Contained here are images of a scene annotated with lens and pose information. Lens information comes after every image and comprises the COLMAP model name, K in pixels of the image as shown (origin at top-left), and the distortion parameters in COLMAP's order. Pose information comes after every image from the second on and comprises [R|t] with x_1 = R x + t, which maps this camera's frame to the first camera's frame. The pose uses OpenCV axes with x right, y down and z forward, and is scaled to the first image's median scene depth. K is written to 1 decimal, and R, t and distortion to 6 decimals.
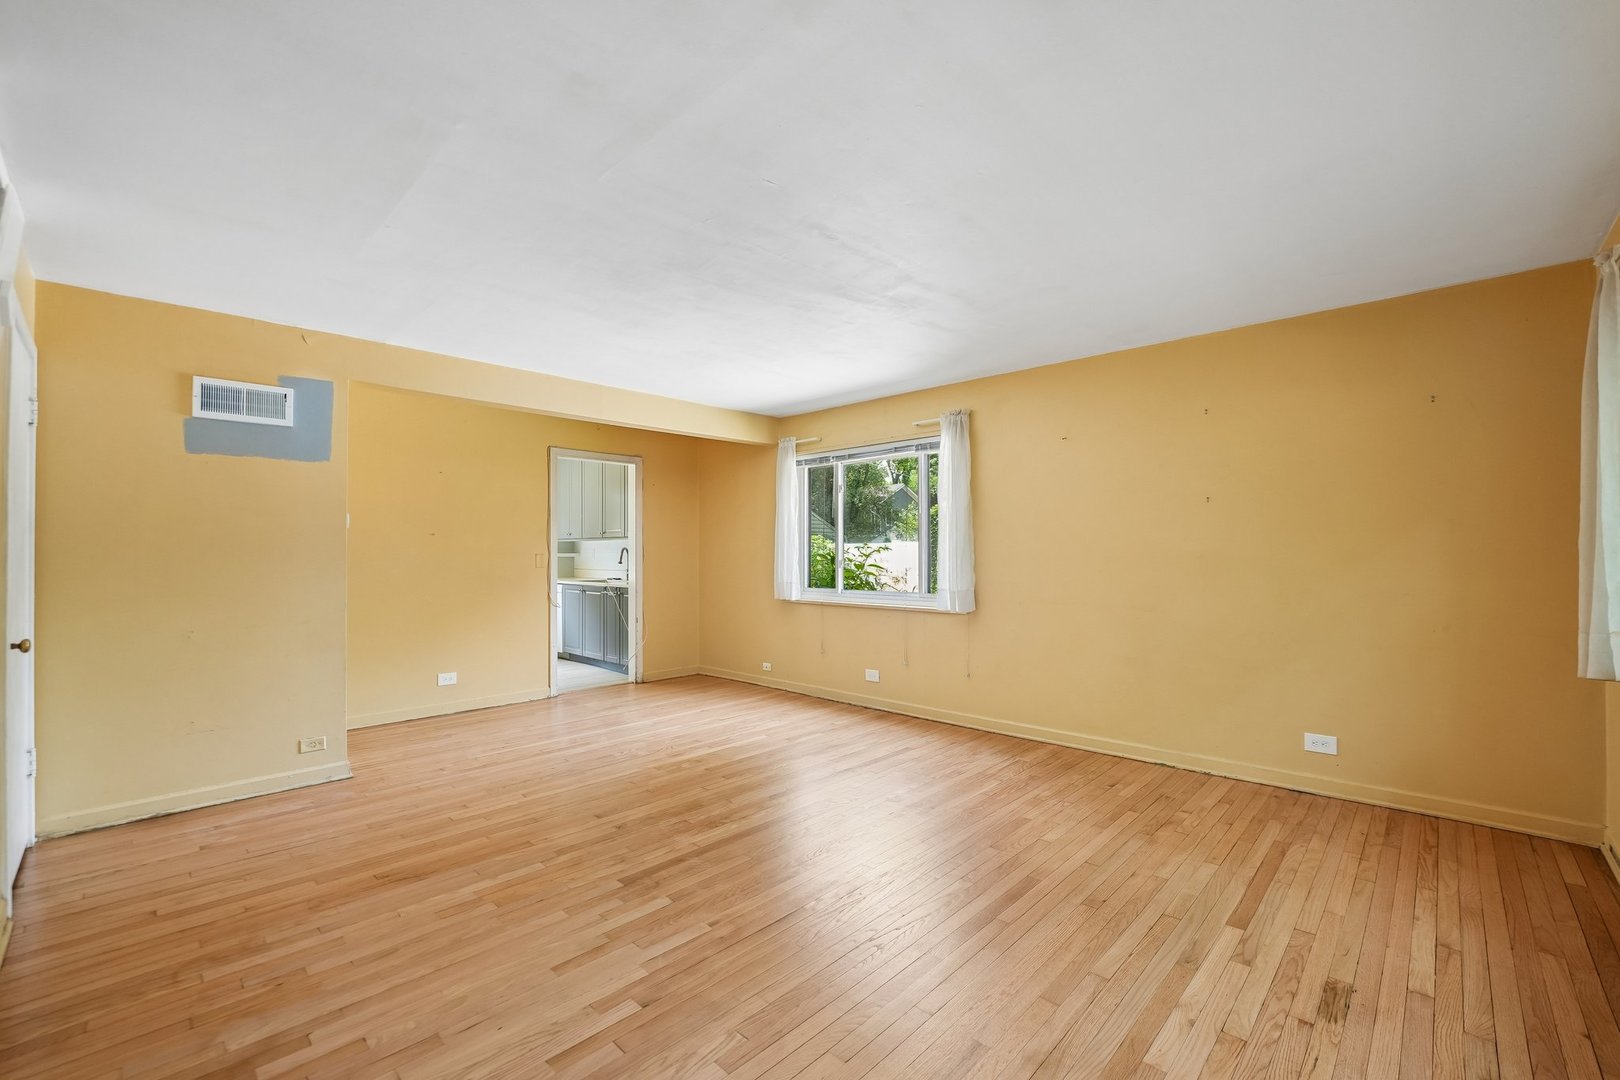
lens RADIAL K [[667.7, 0, 810.0], [0, 667.7, 540.0], [0, 0, 1]] dist [-0.031945, 0.005665]
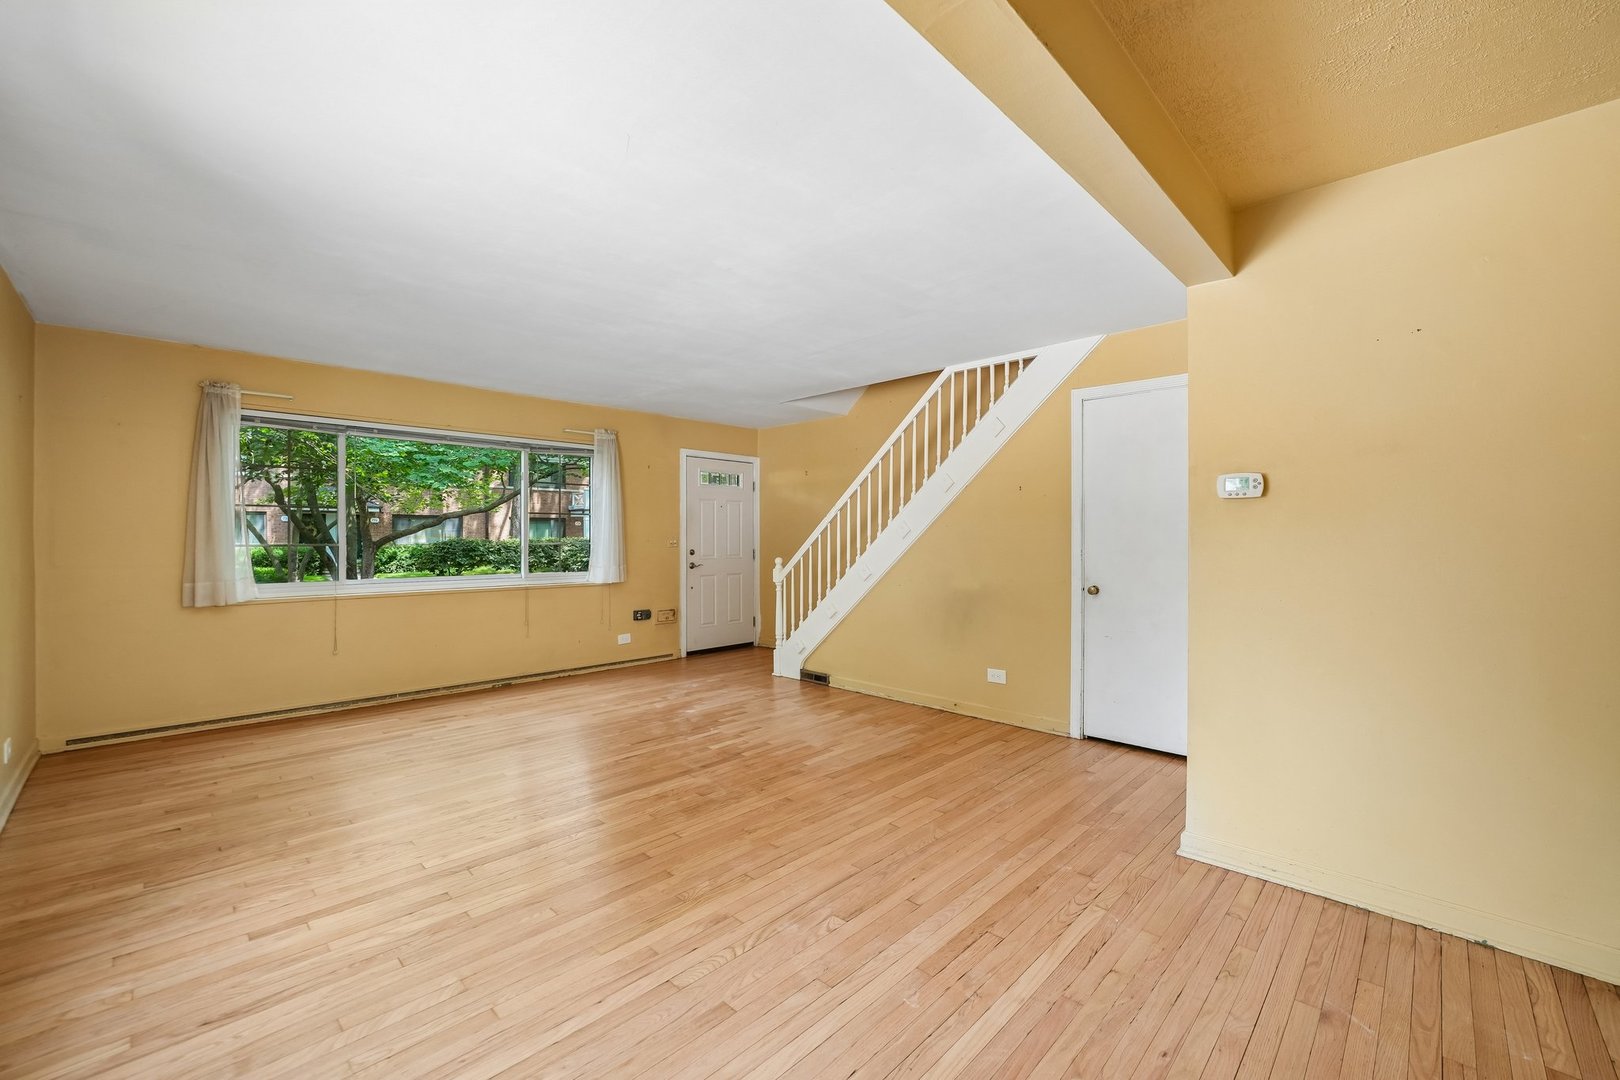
lens RADIAL K [[667.7, 0, 810.0], [0, 667.7, 540.0], [0, 0, 1]] dist [-0.031945, 0.005665]
pose [[-0.999904, 0.003517, 0.013398, -0.361425], [0.003347, 0.999914, -0.012699, 0.036864], [-0.013441, -0.012653, -0.999830, 1.976591]]
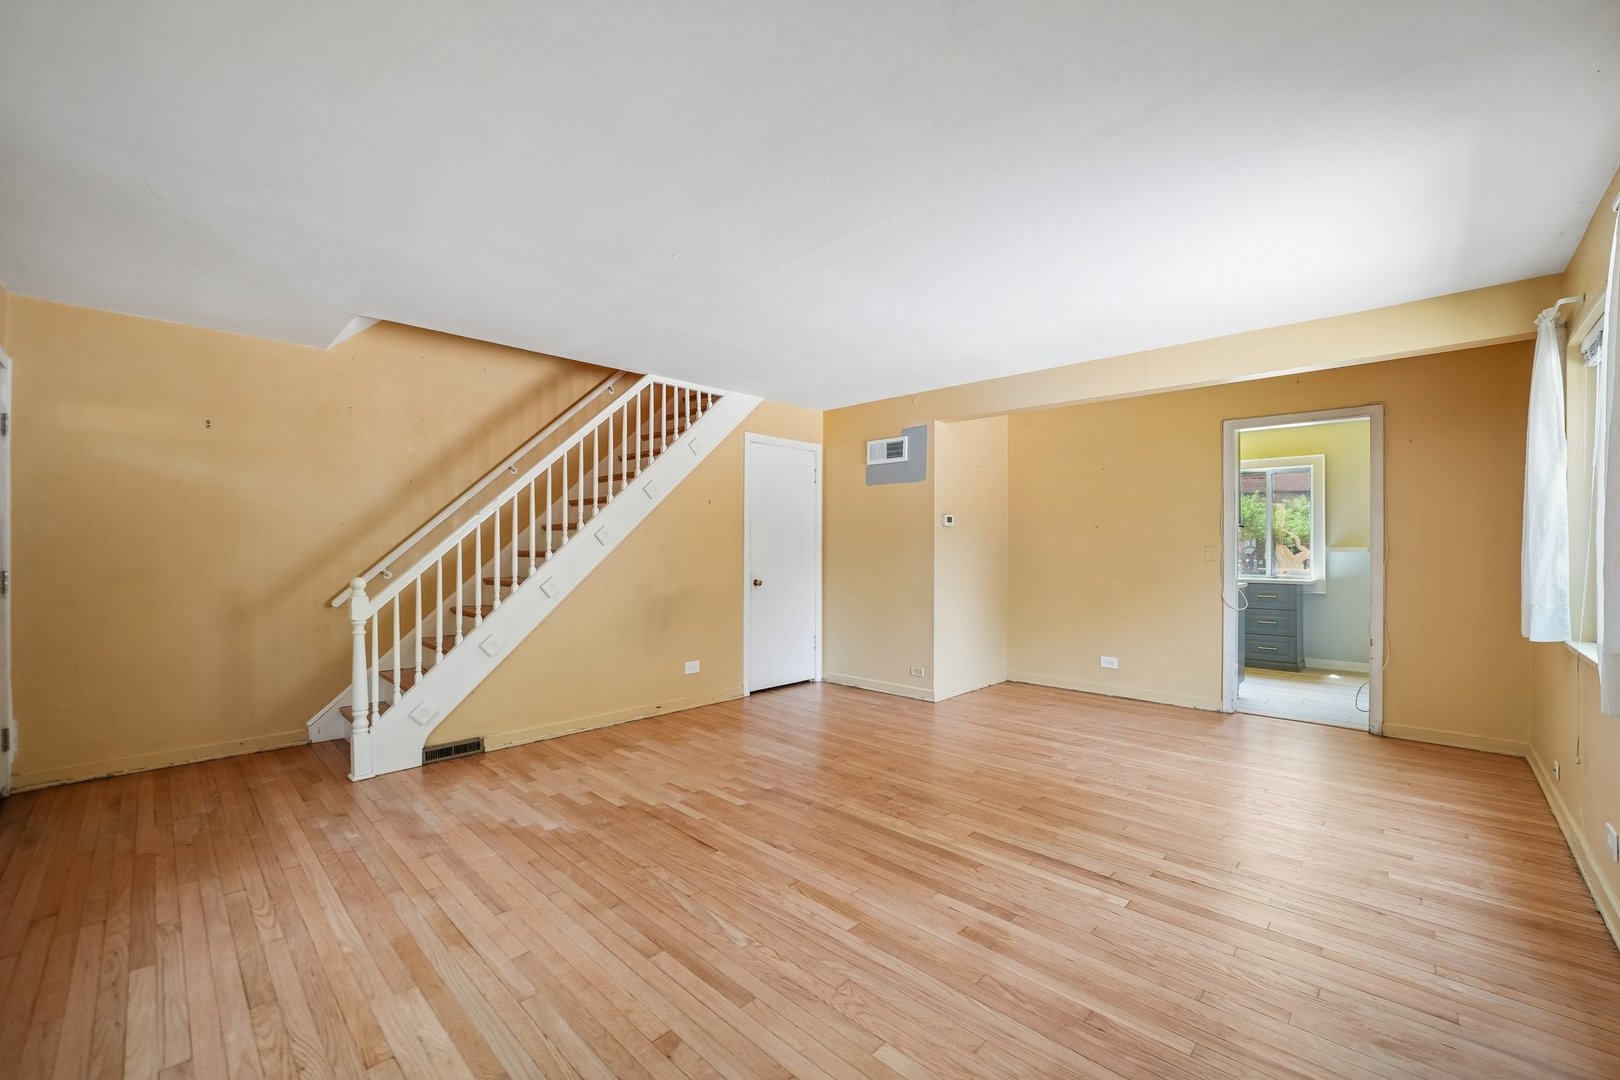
lens RADIAL K [[658.5, 0, 812.5], [0, 658.5, 545.4], [0, 0, 1]] dist [-0.021610, 0.000108]
pose [[0.002772, 0.004425, -0.999986, 0.822003], [0.015884, 0.999864, 0.004469, 0.015366], [0.999870, -0.015896, 0.002701, 0.852076]]
